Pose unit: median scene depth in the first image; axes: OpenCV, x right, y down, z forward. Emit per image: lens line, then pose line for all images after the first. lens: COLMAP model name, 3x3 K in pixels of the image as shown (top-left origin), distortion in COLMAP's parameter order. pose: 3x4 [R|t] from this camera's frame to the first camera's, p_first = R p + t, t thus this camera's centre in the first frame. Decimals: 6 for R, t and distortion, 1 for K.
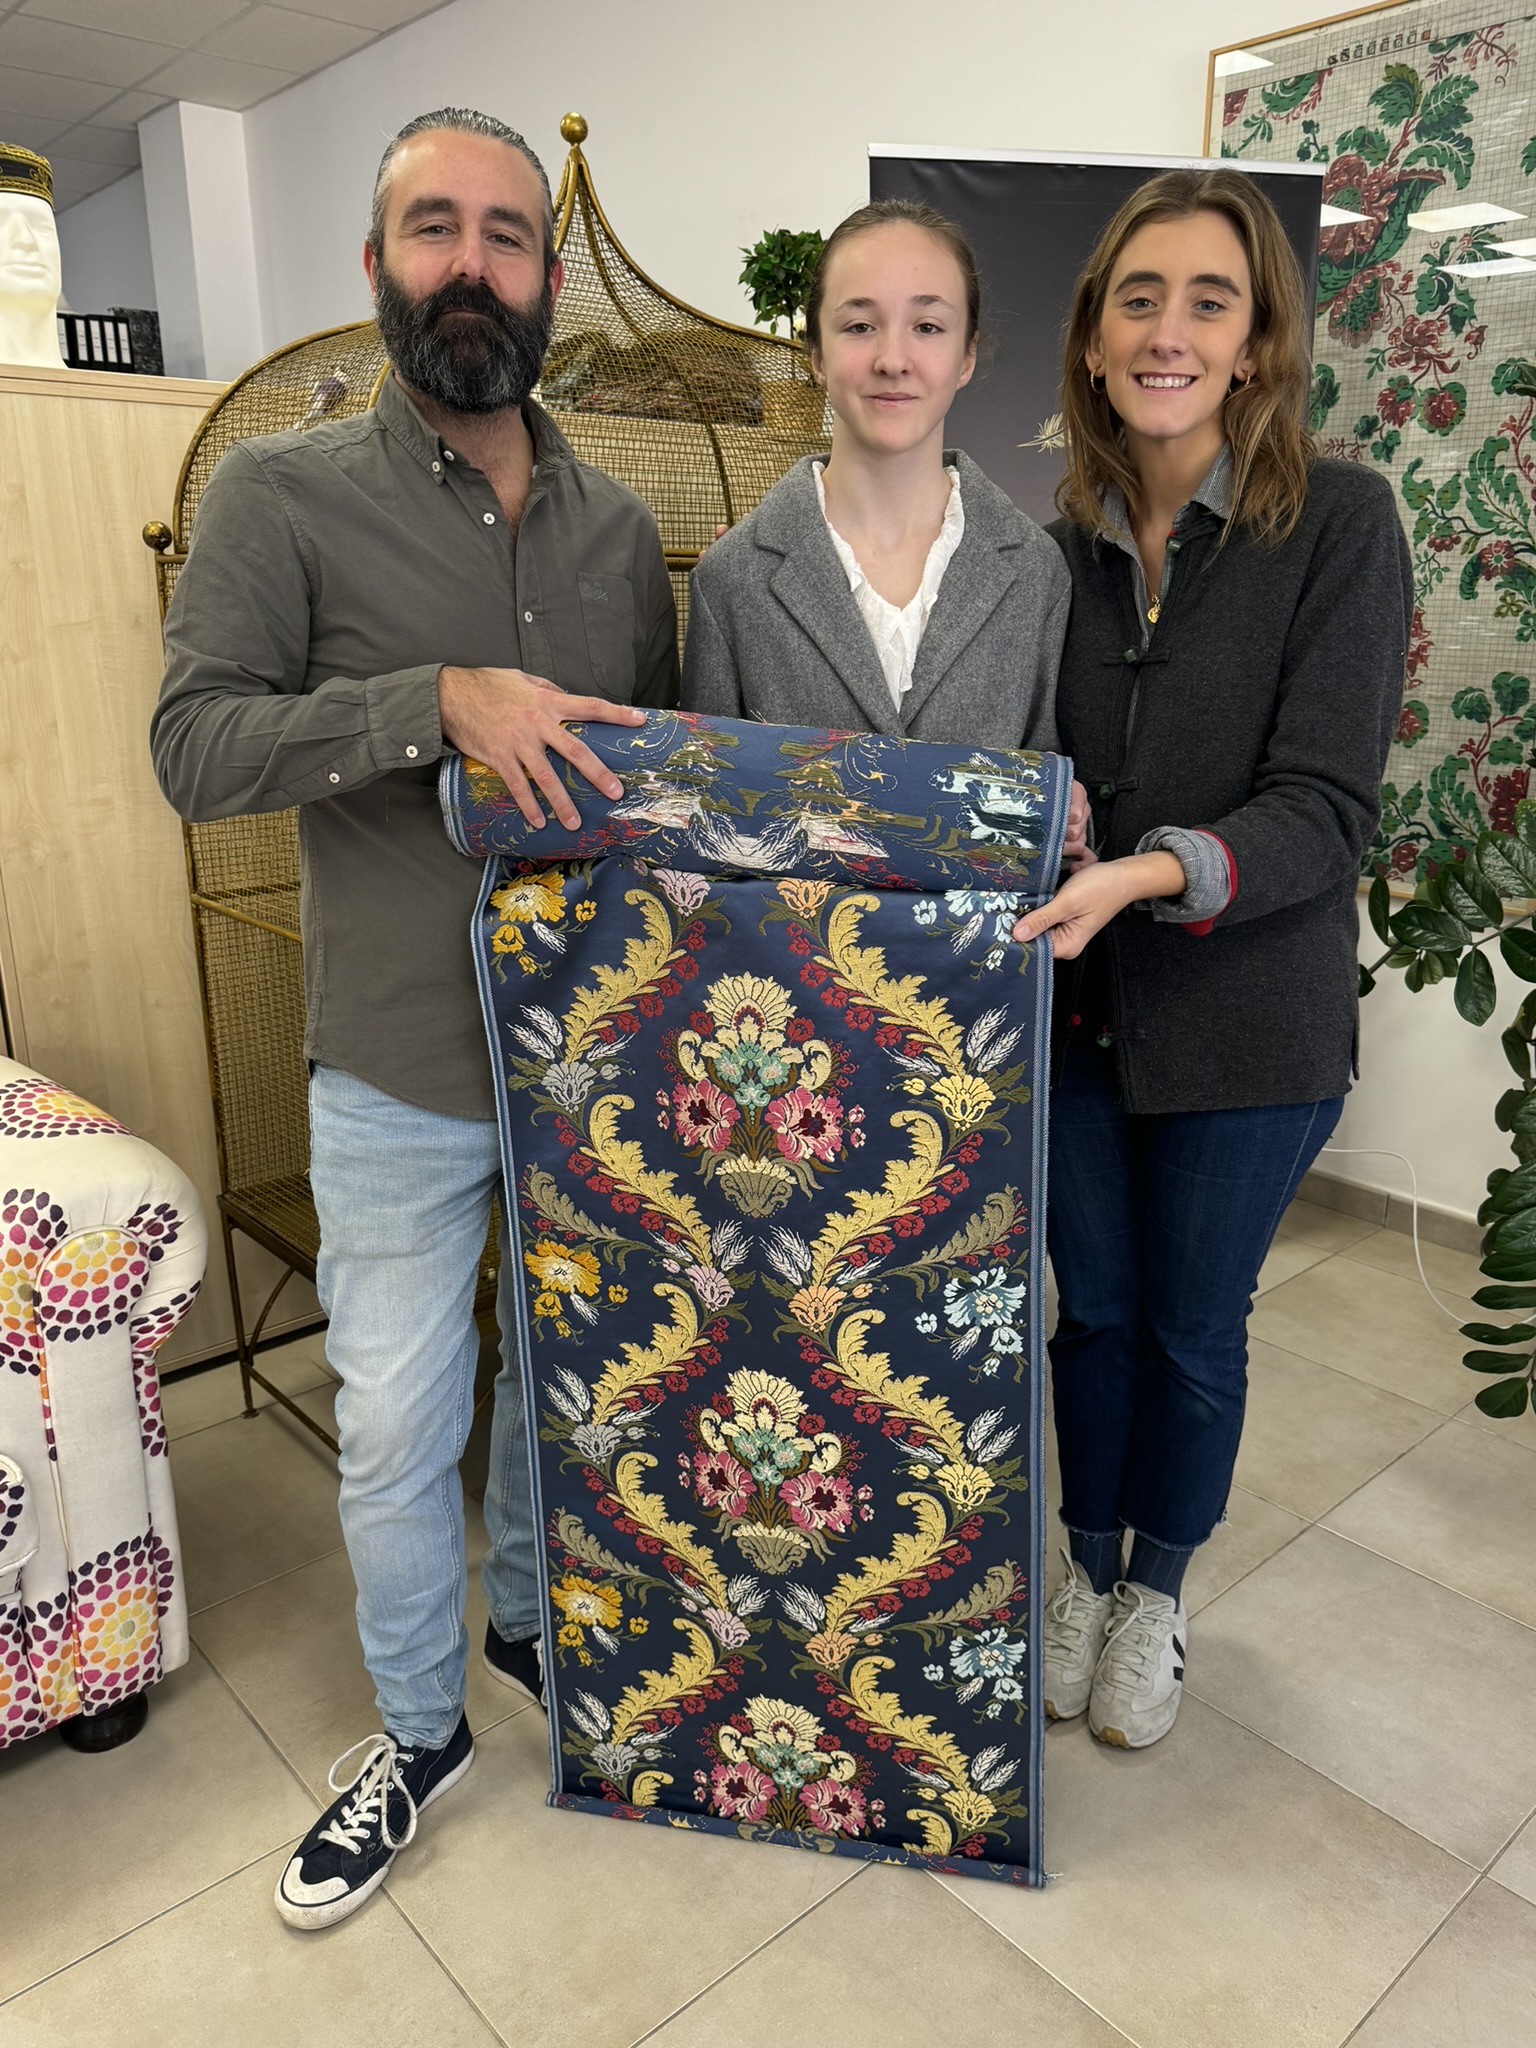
lens RADIAL K [[1480.3, 0, 761.9], [0, 1480.3, 1040.8], [0, 0, 1]] dist [-0.002889, -0.004922]
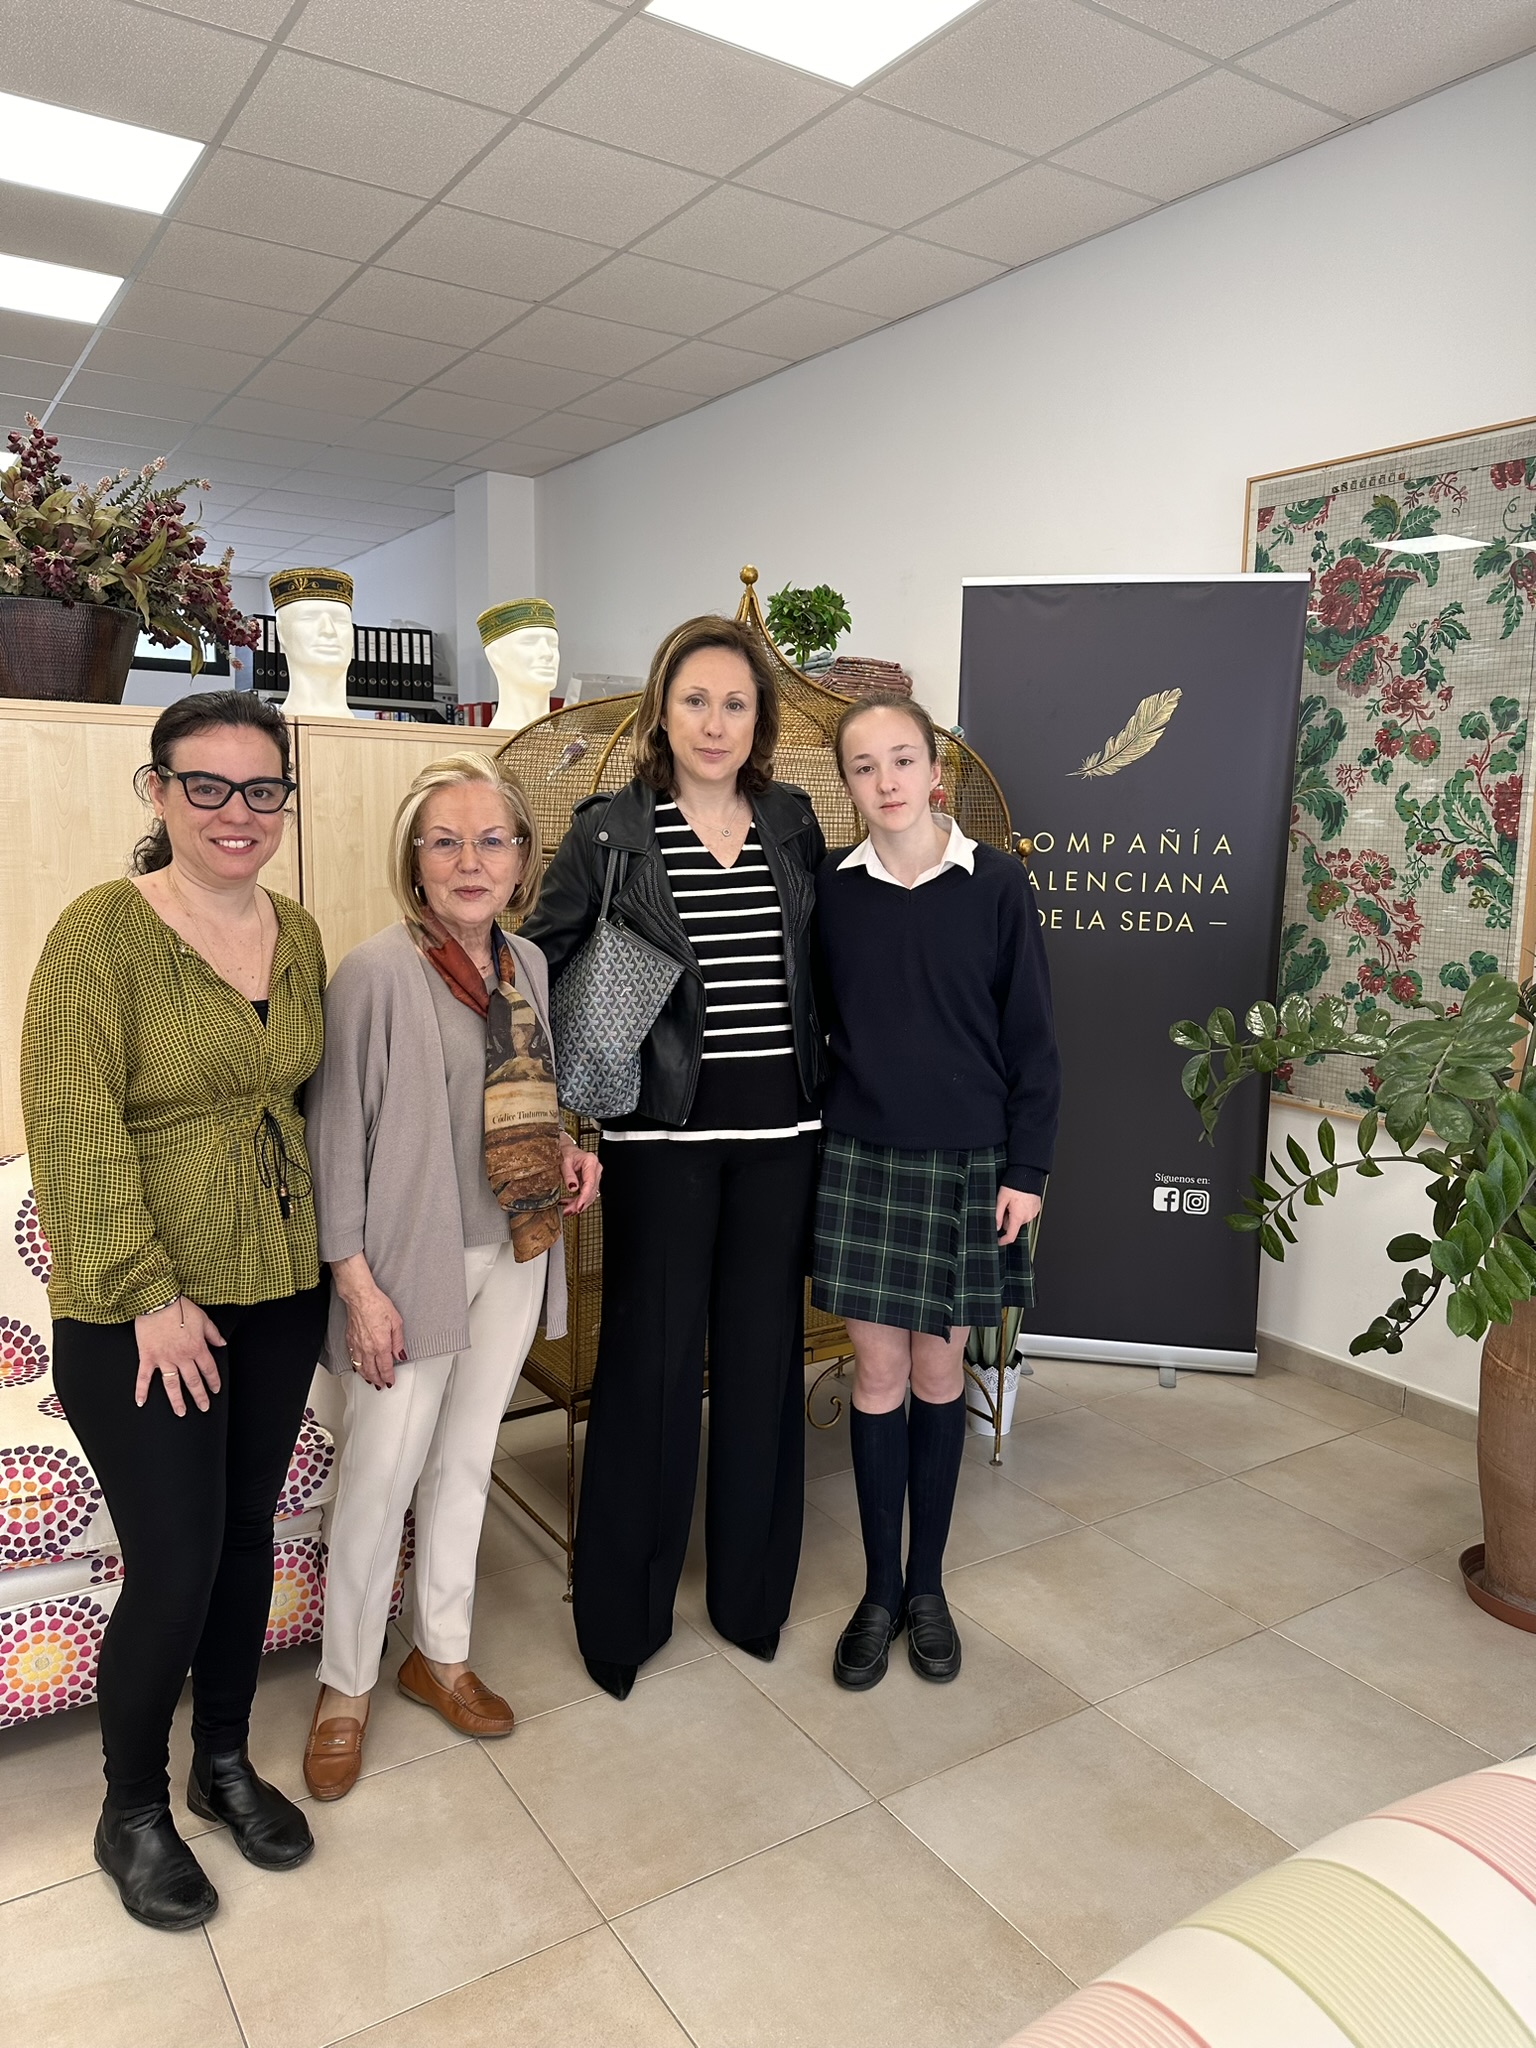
lens RADIAL K [[1453.4, 0, 773.0], [0, 1453.4, 1022.7], [0, 0, 1]] dist [0.013108, -0.002963]
pose [[0.989793, 0.042940, -0.135890, 0.088495], [-0.063862, 0.986072, -0.153569, 0.034252], [0.127403, 0.160680, 0.978750, -0.259041]]
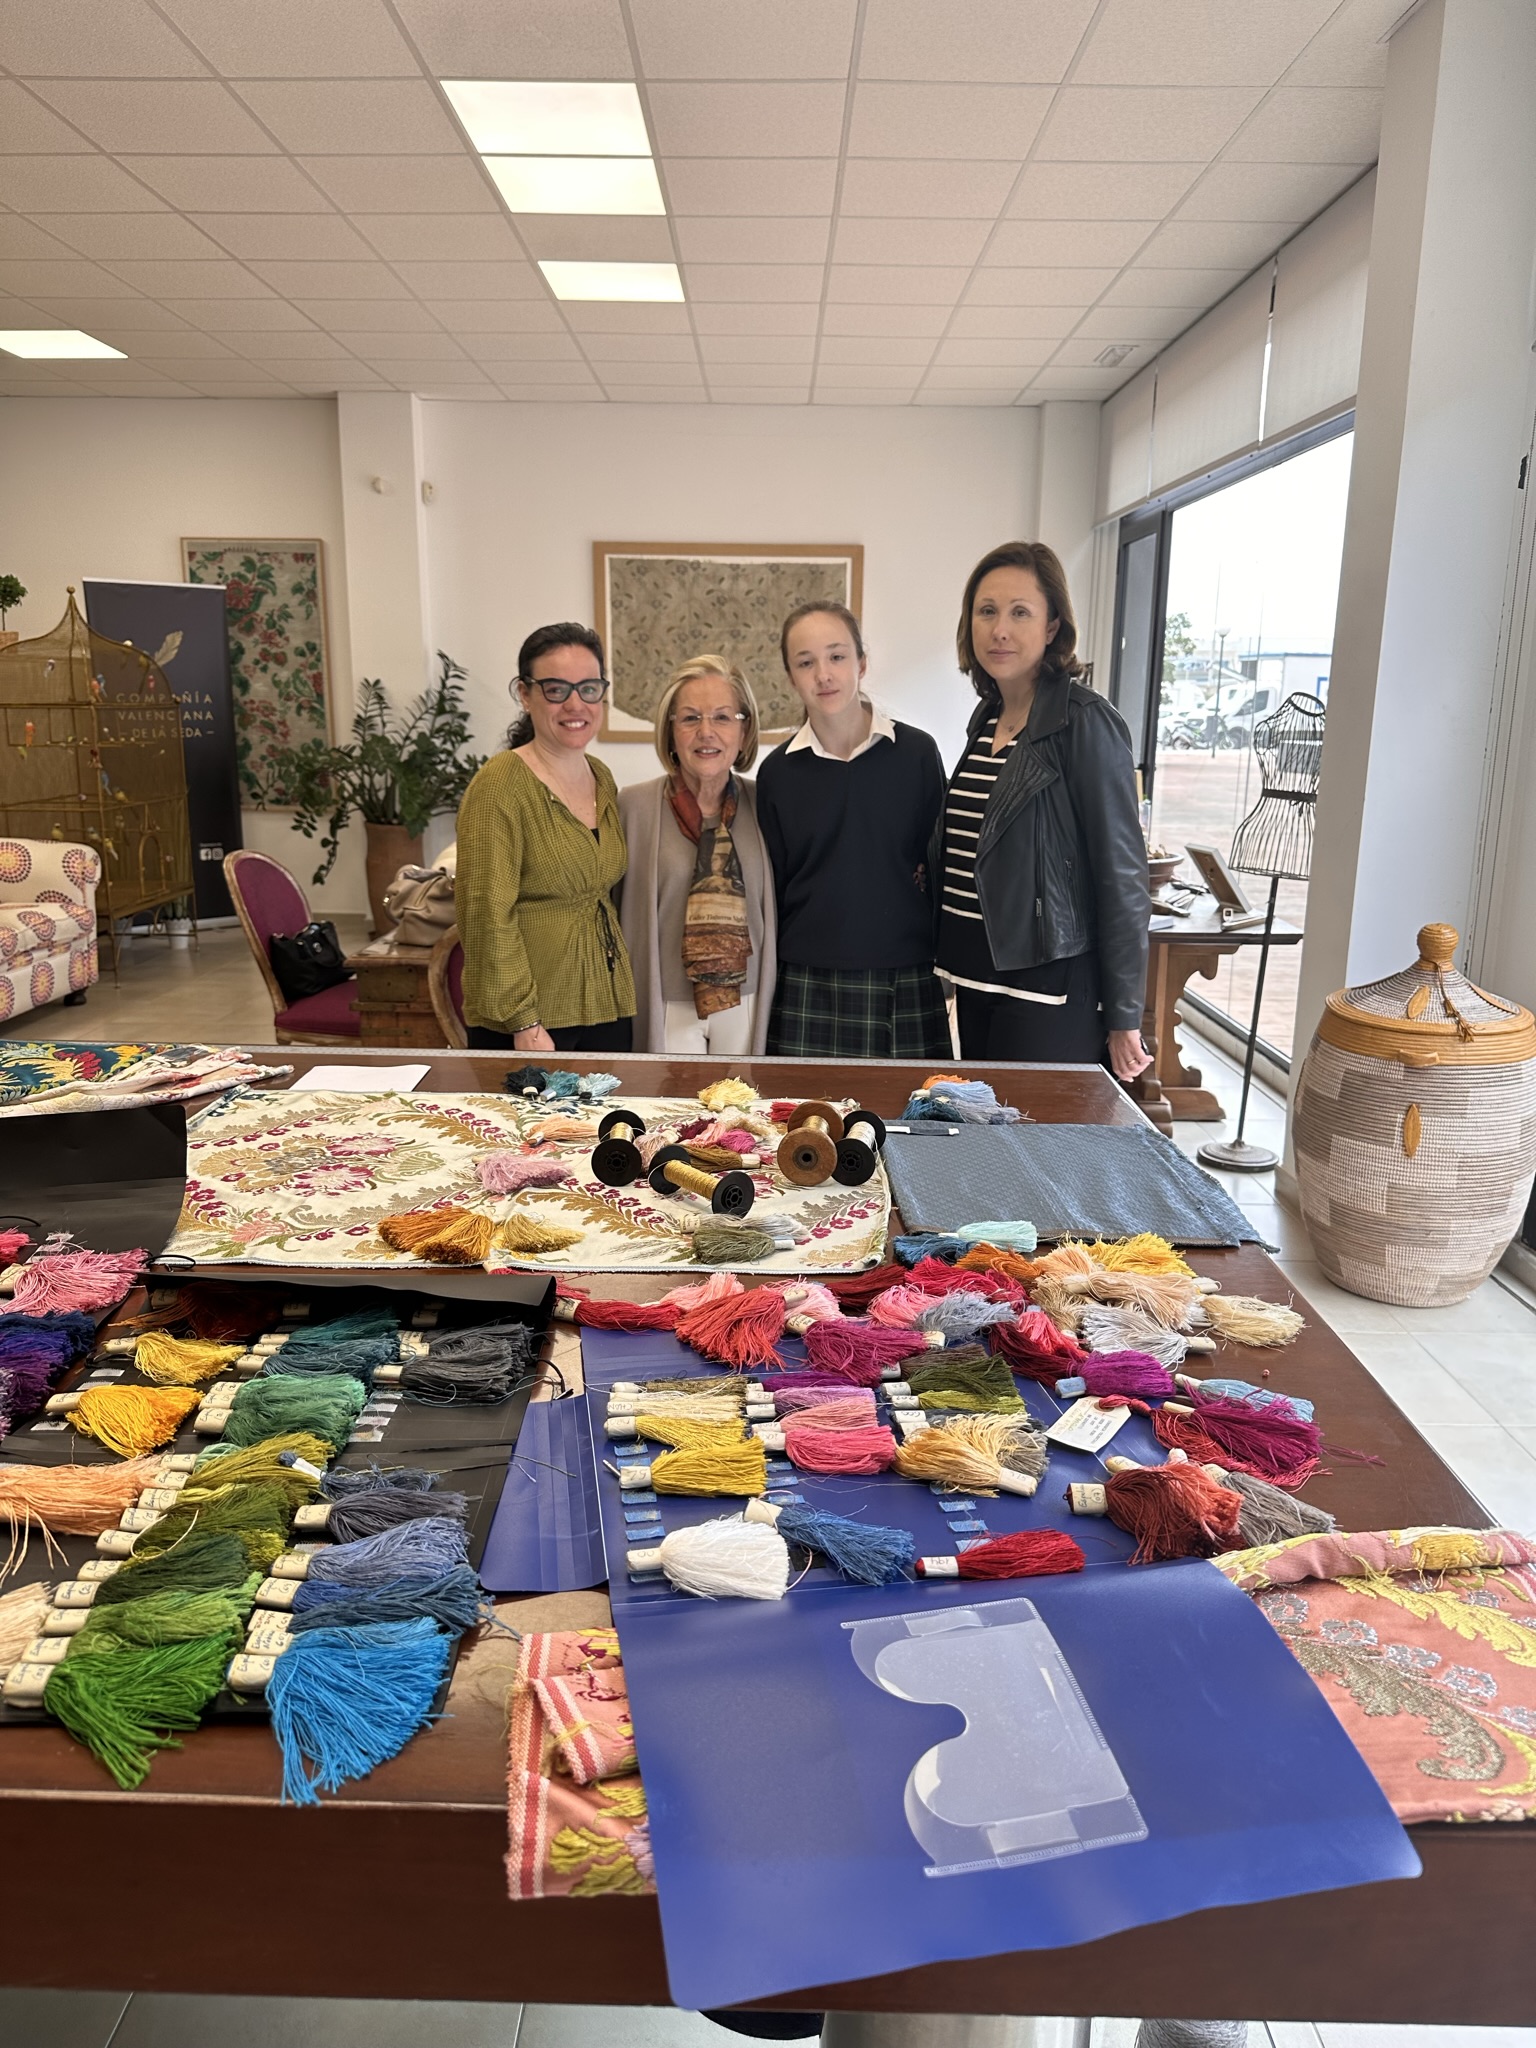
lens RADIAL K [[1453.4, 0, 778.6], [0, 1453.4, 1025.7], [0, 0, 1]] dist [0.013108, -0.002963]
pose [[0.665930, -0.152506, 0.730260, -1.285382], [0.207401, 0.978139, 0.015142, 0.547290], [-0.716605, 0.141373, 0.683001, -1.881086]]
